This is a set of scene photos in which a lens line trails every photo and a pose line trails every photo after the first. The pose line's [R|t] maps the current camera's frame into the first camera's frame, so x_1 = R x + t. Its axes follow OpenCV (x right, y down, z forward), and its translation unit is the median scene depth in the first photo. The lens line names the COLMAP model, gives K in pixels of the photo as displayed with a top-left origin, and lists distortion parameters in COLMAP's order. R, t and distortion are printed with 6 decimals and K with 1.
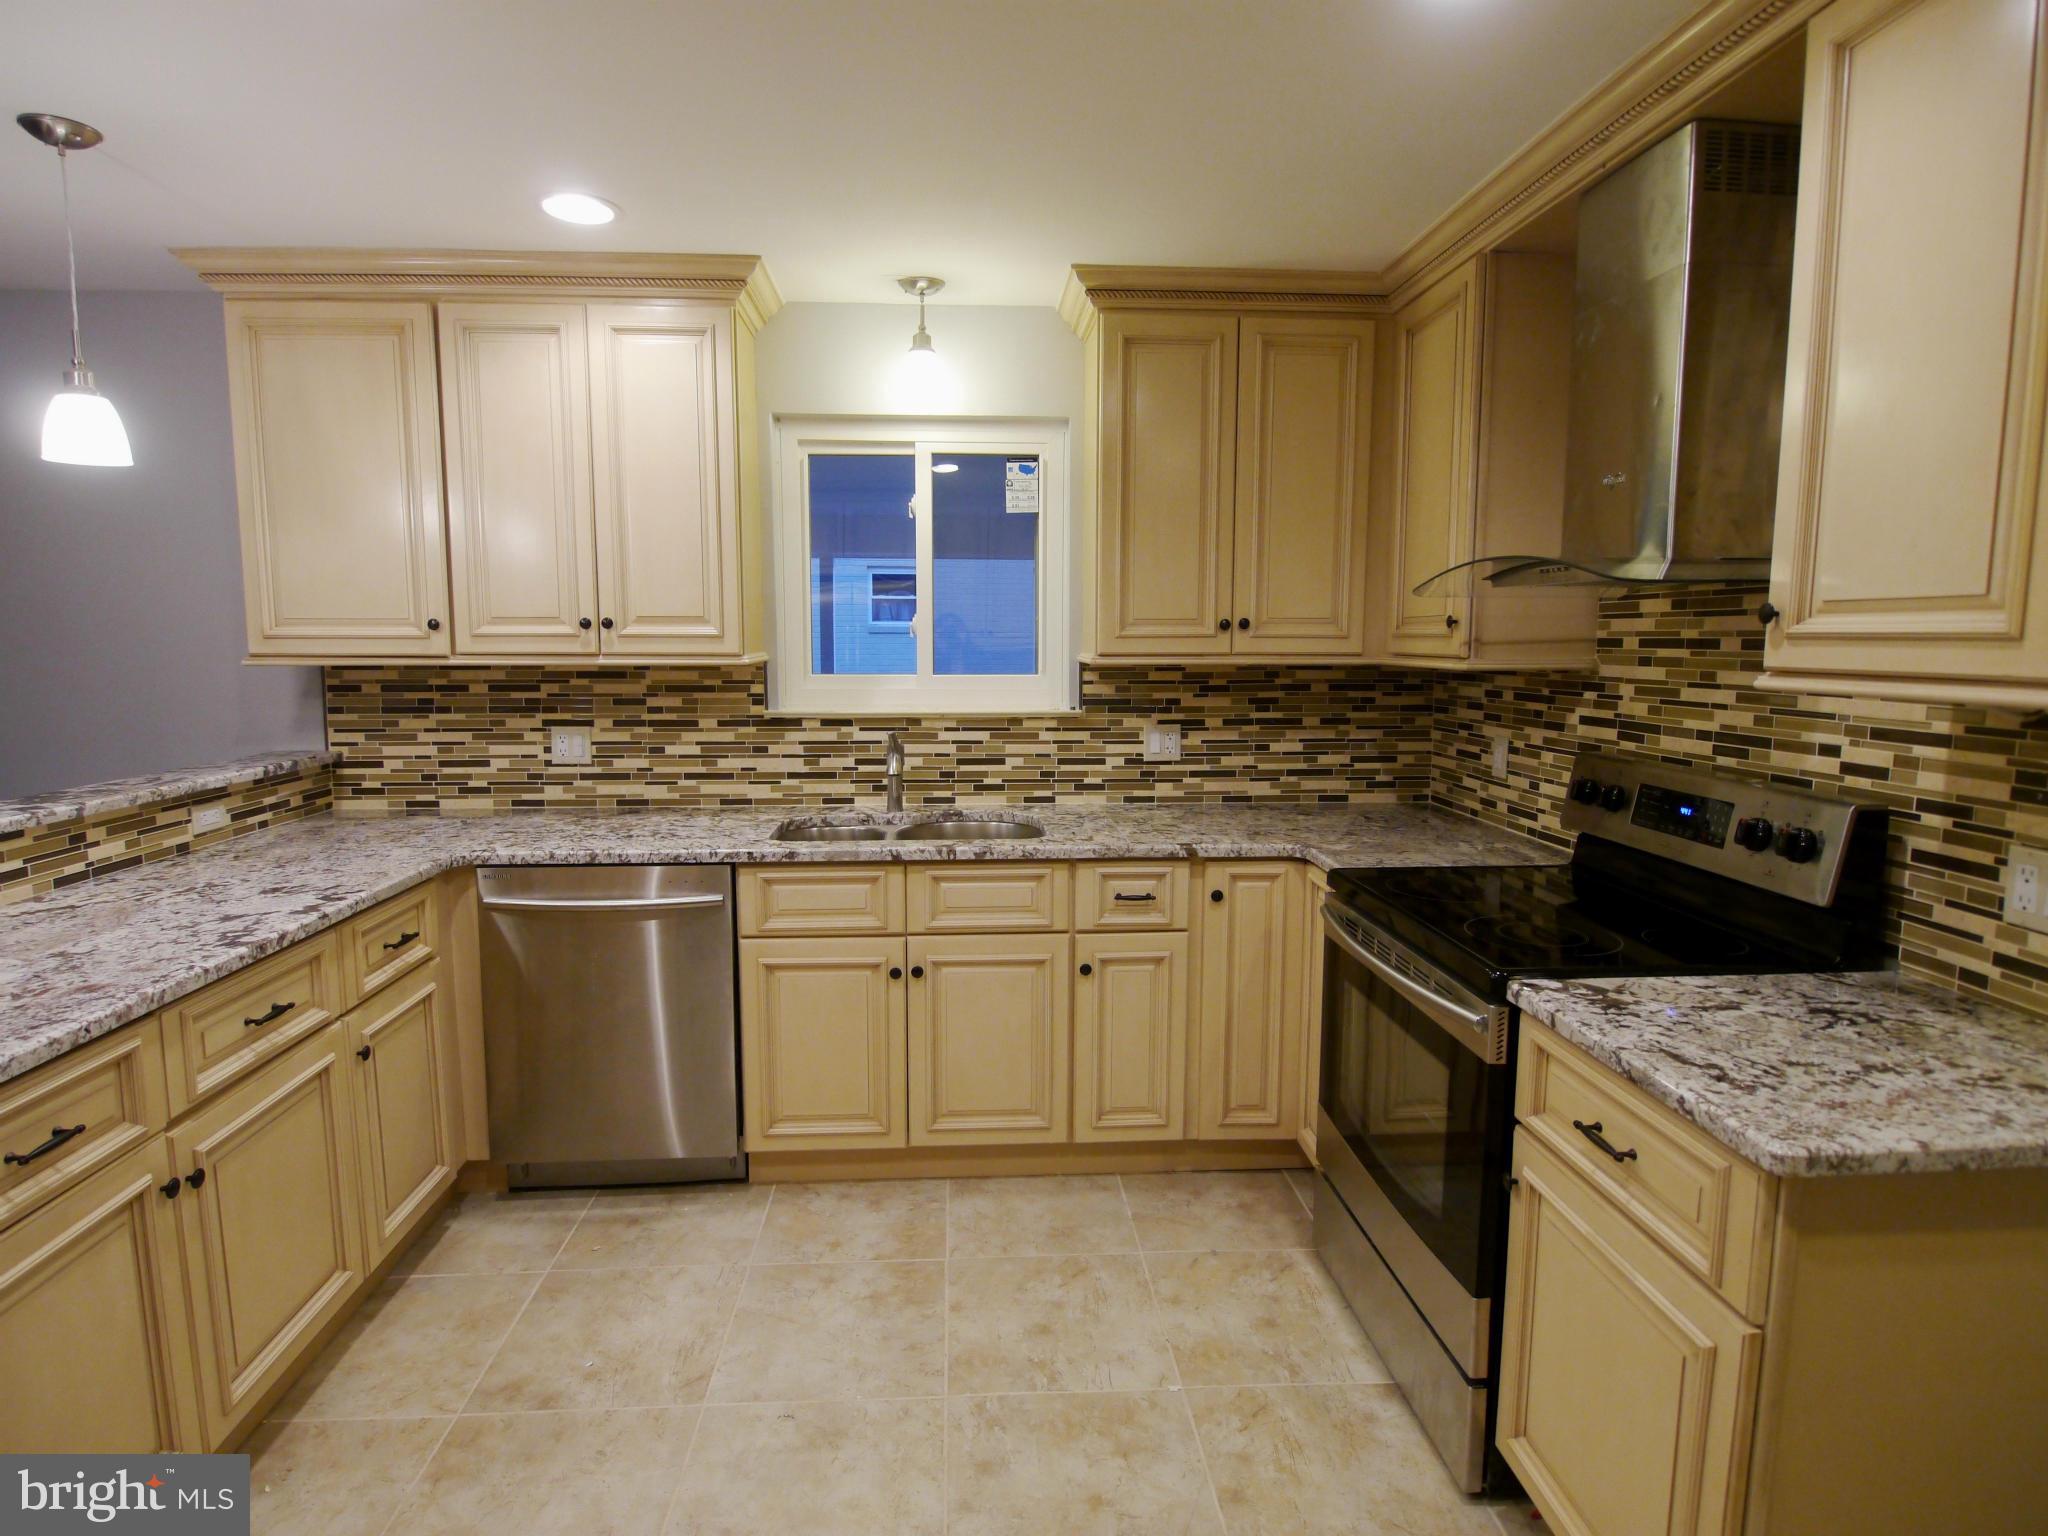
lens RADIAL K [[1074.2, 0, 1016.6], [0, 1074.2, 760.7], [0, 0, 1]] dist [-0.002954, -0.009851]
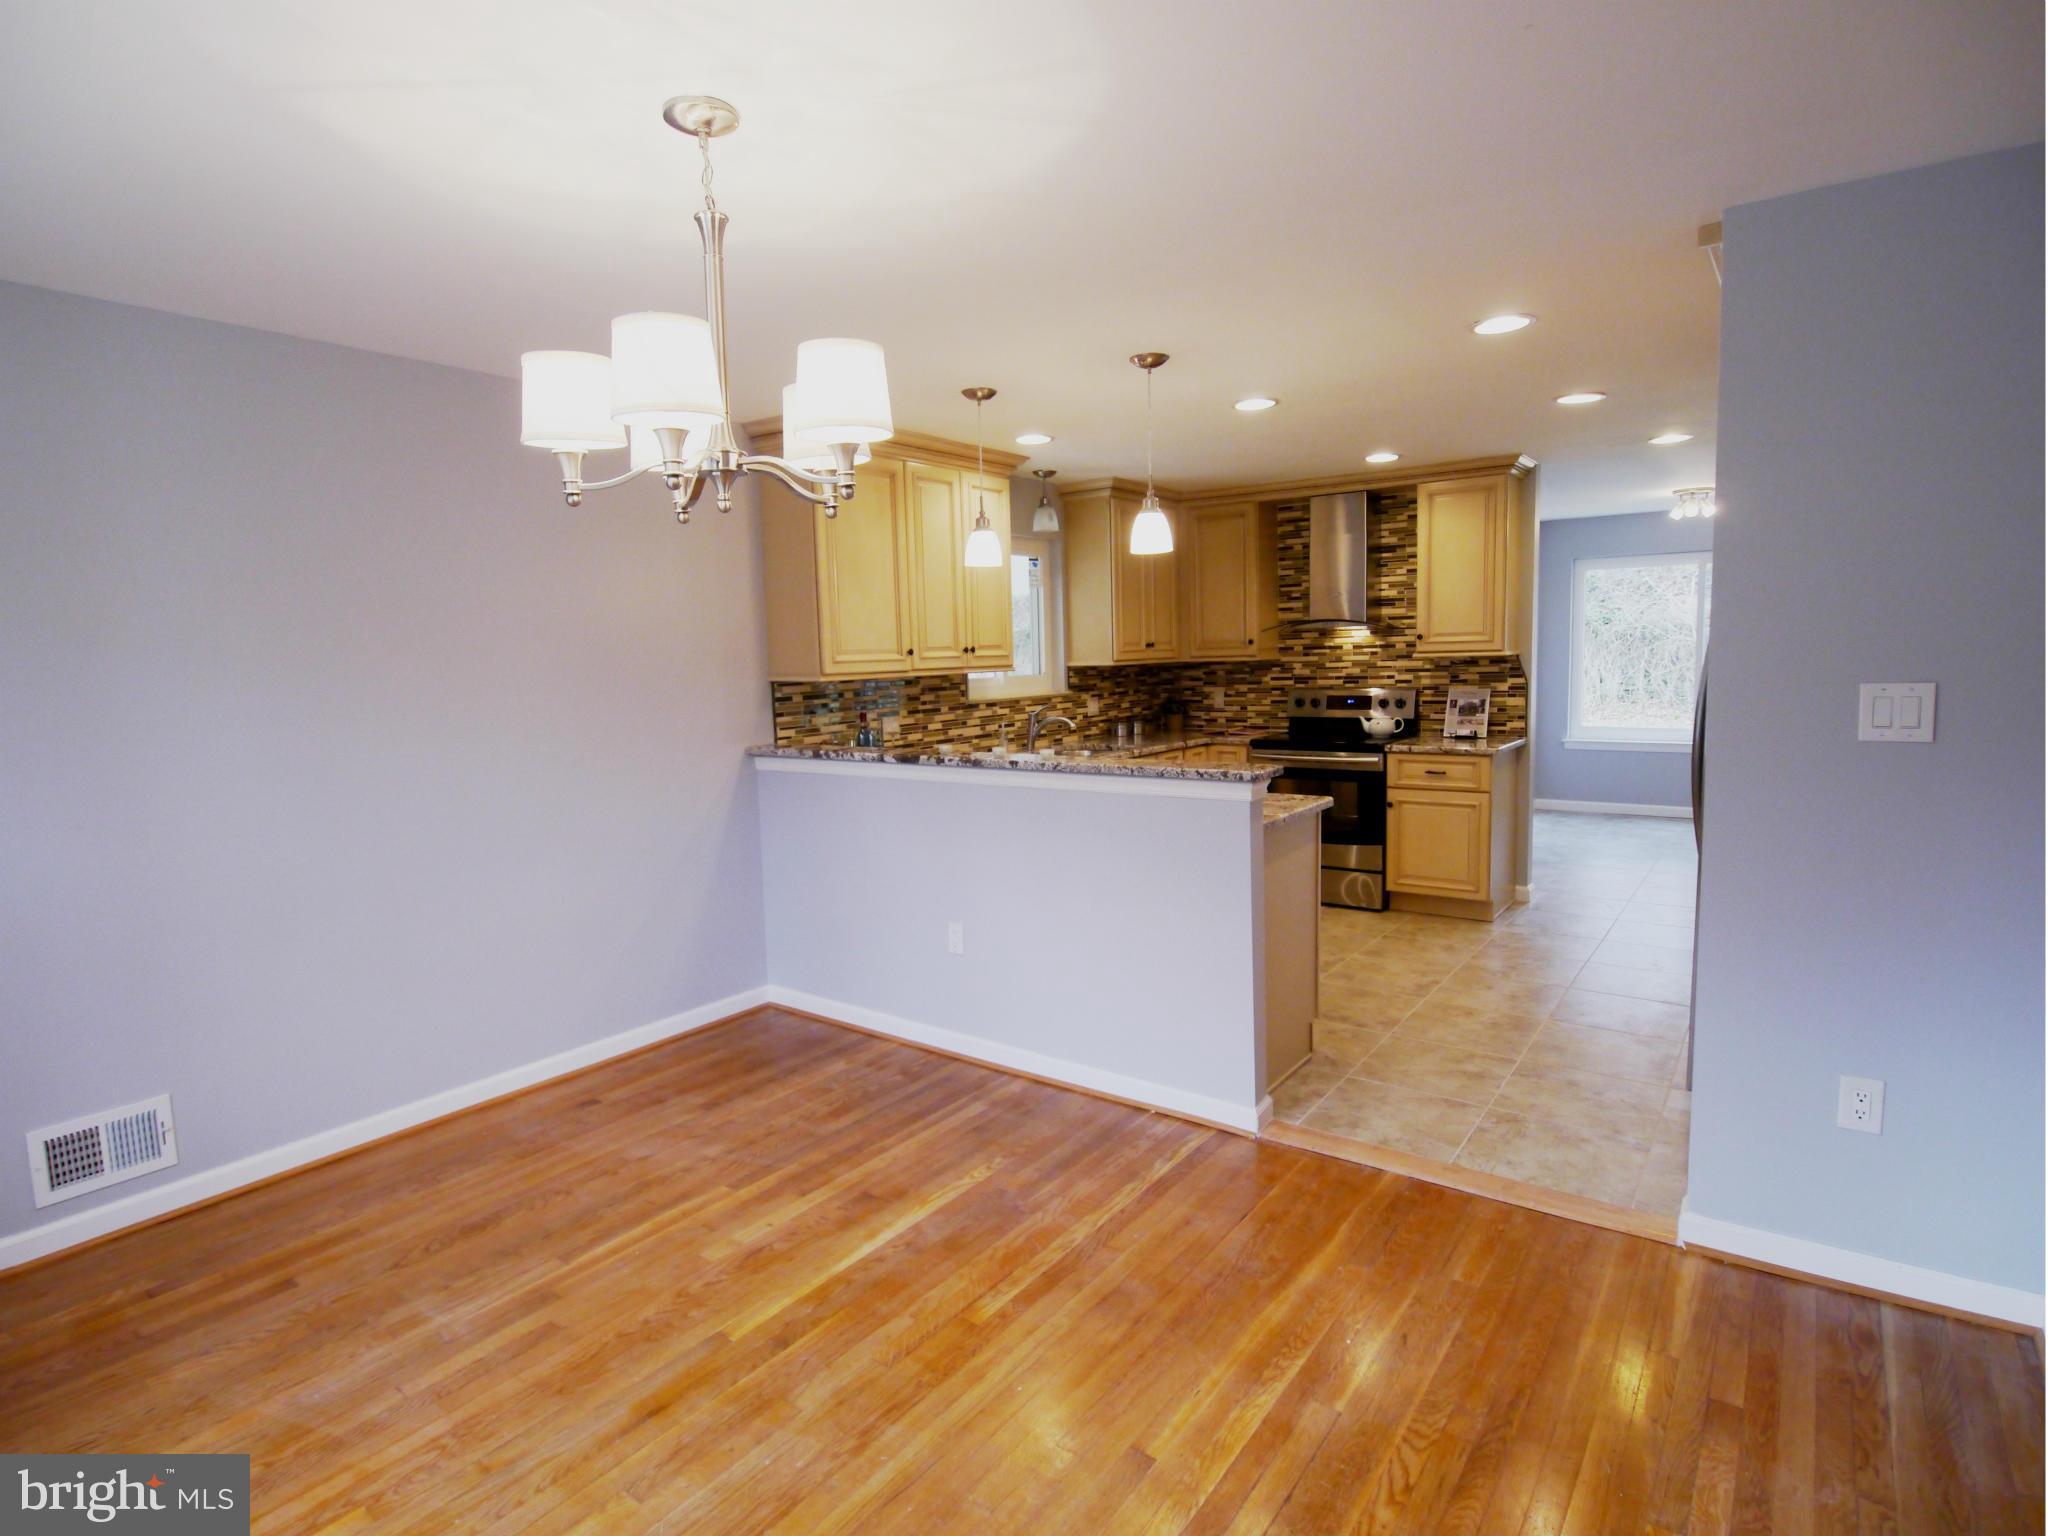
lens RADIAL K [[1074.2, 0, 1014.8], [0, 1074.2, 758.5], [0, 0, 1]] dist [-0.002954, -0.009851]
pose [[0.642541, -0.096163, 0.760193, -1.764581], [0.117147, 0.992759, 0.026566, 0.011388], [-0.757243, 0.071985, 0.649154, -0.194021]]
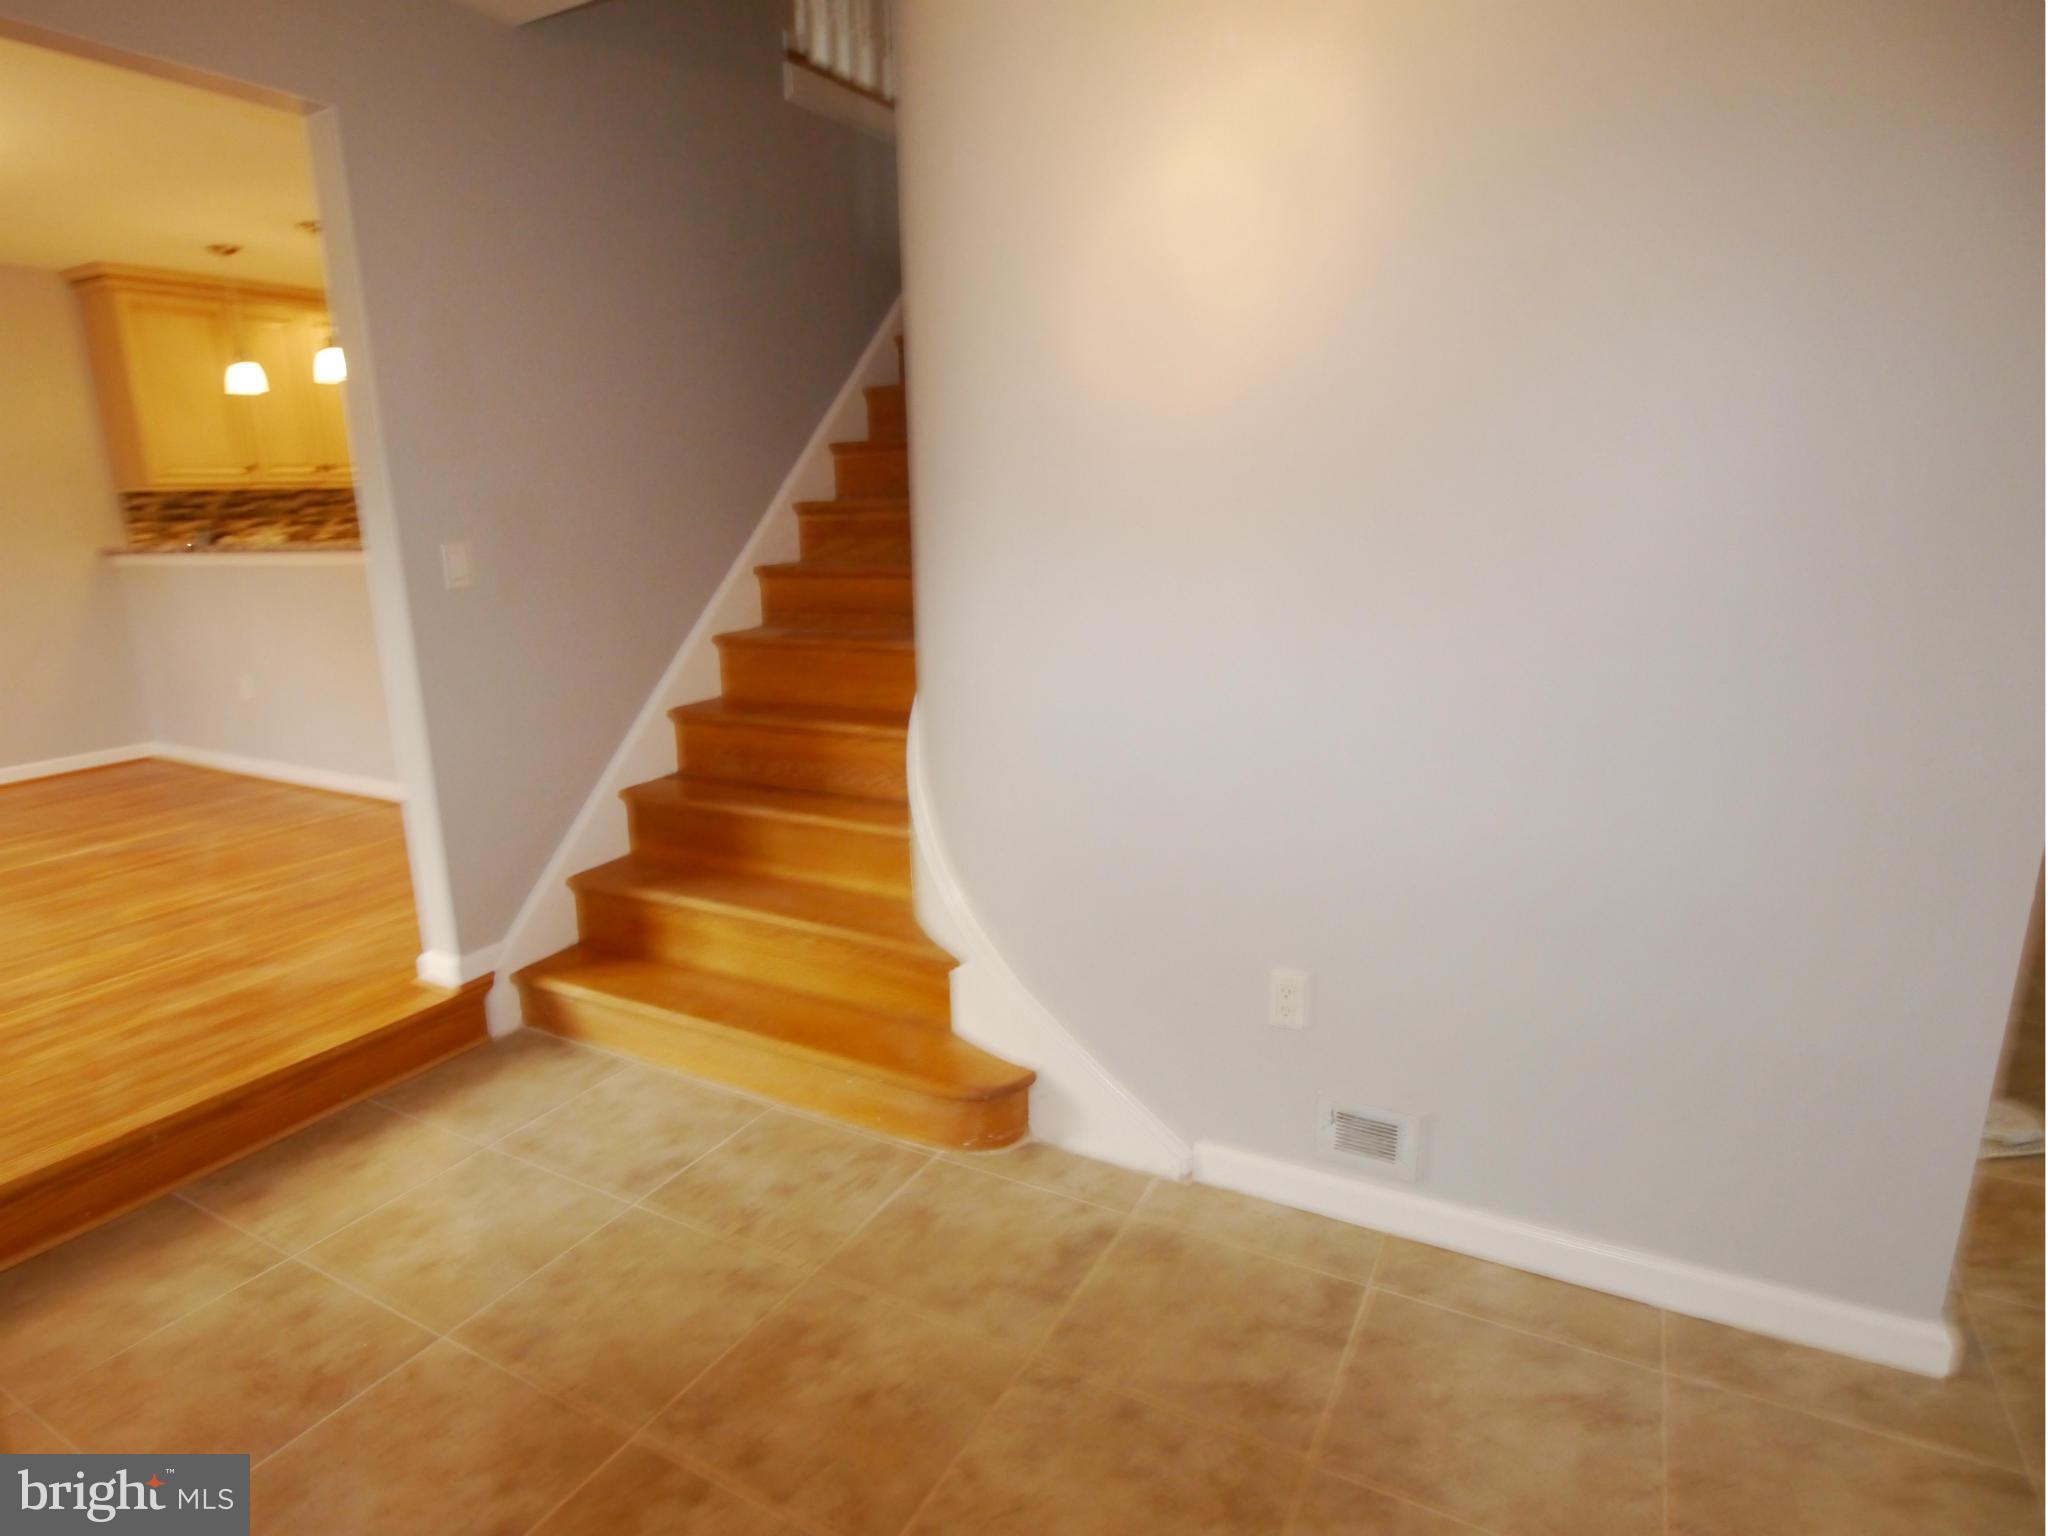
lens RADIAL K [[1074.2, 0, 1004.6], [0, 1074.2, 776.8], [0, 0, 1]] dist [-0.002954, -0.009851]
pose [[0.527329, -0.233875, 0.816840, -1.614915], [0.120126, 0.972235, 0.200818, 0.207935], [-0.841127, -0.007774, 0.540782, -1.309859]]
